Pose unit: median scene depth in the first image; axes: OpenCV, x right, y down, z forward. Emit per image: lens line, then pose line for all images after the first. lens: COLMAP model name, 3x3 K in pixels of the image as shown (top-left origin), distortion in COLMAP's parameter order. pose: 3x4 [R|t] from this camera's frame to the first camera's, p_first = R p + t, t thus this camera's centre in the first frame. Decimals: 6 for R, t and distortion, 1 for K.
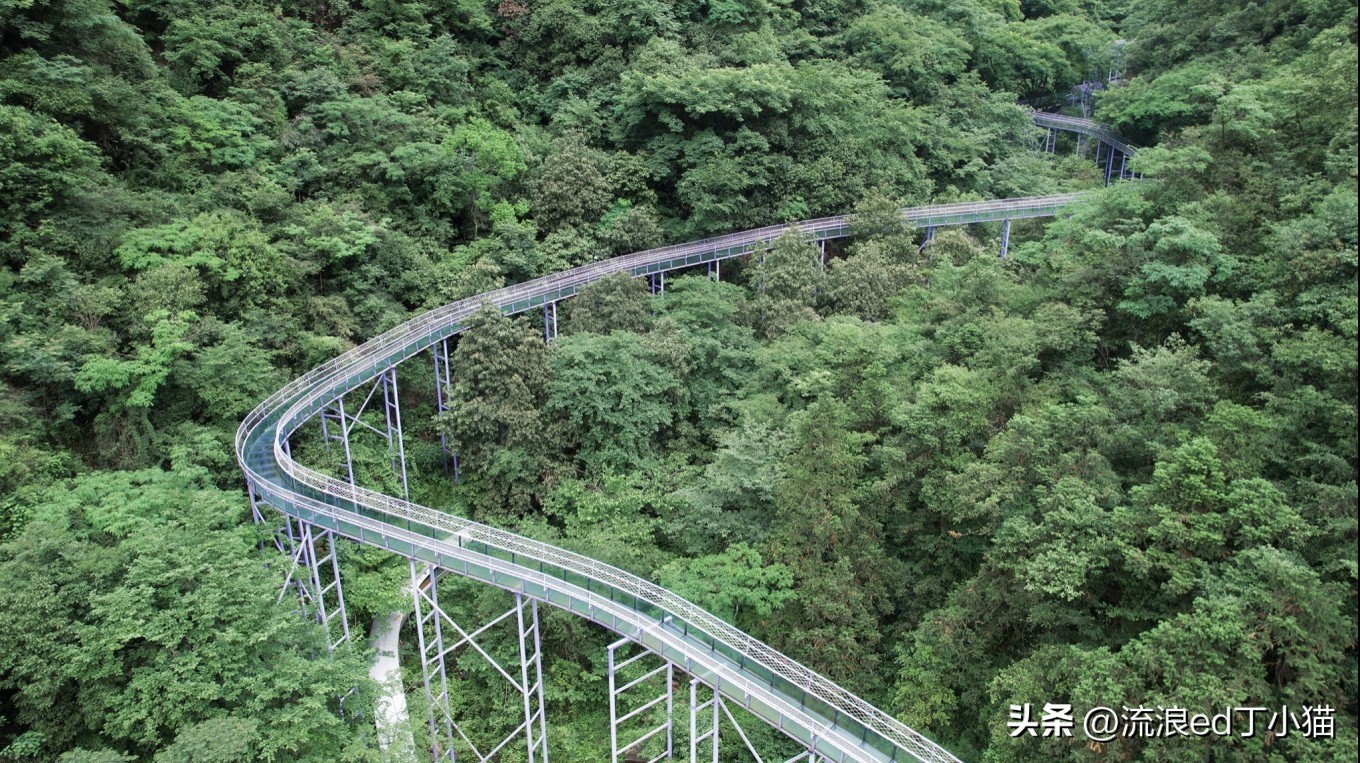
lens RADIAL K [[923.2, 0, 680.0], [0, 923.2, 381.5], [0, 0, 1]] dist [-0.003846, -0.000621]
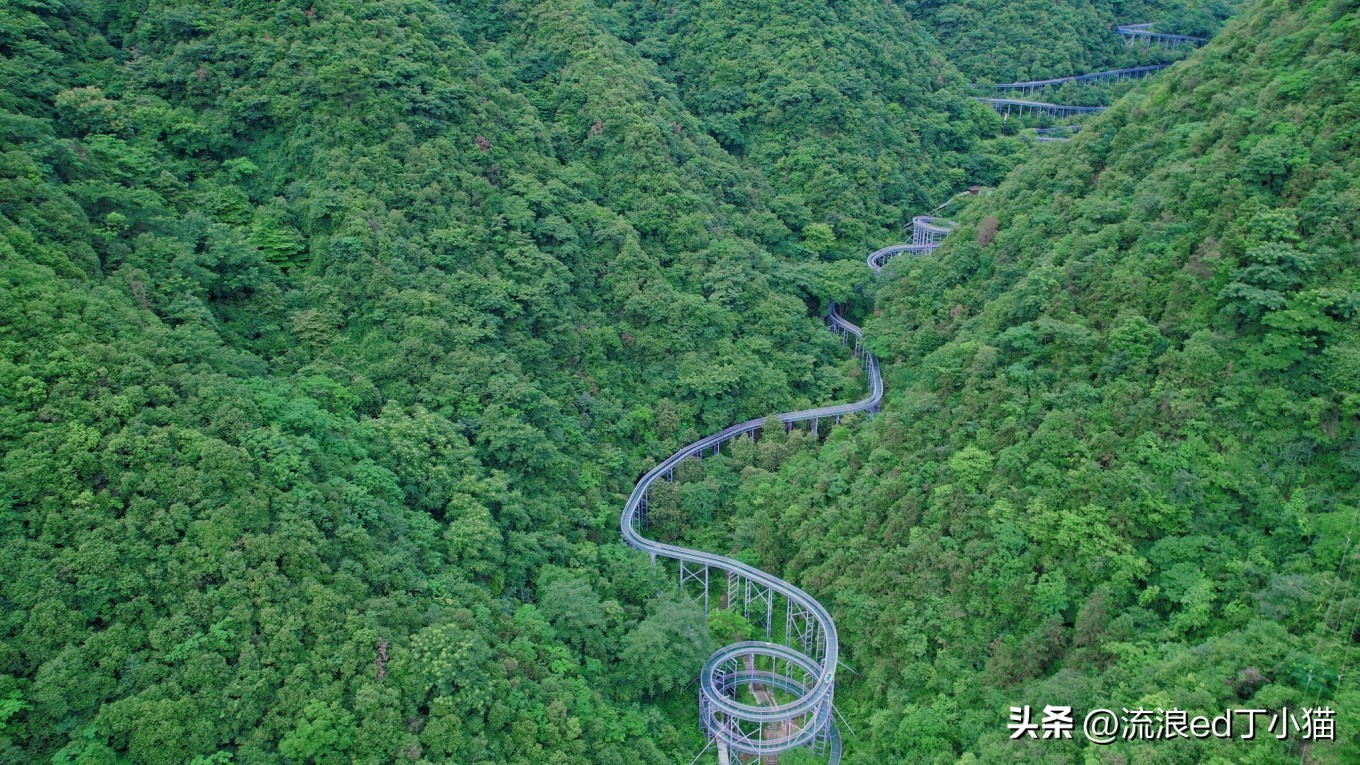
lens RADIAL K [[885.8, 0, 680.0], [0, 885.8, 382.5], [0, 0, 1]] dist [-0.043757, 0.002360]
pose [[0.991782, -0.067005, 0.108994, -0.507270], [0.059610, 0.995782, 0.069752, -0.713395], [-0.113208, -0.062681, 0.991592, -2.376417]]
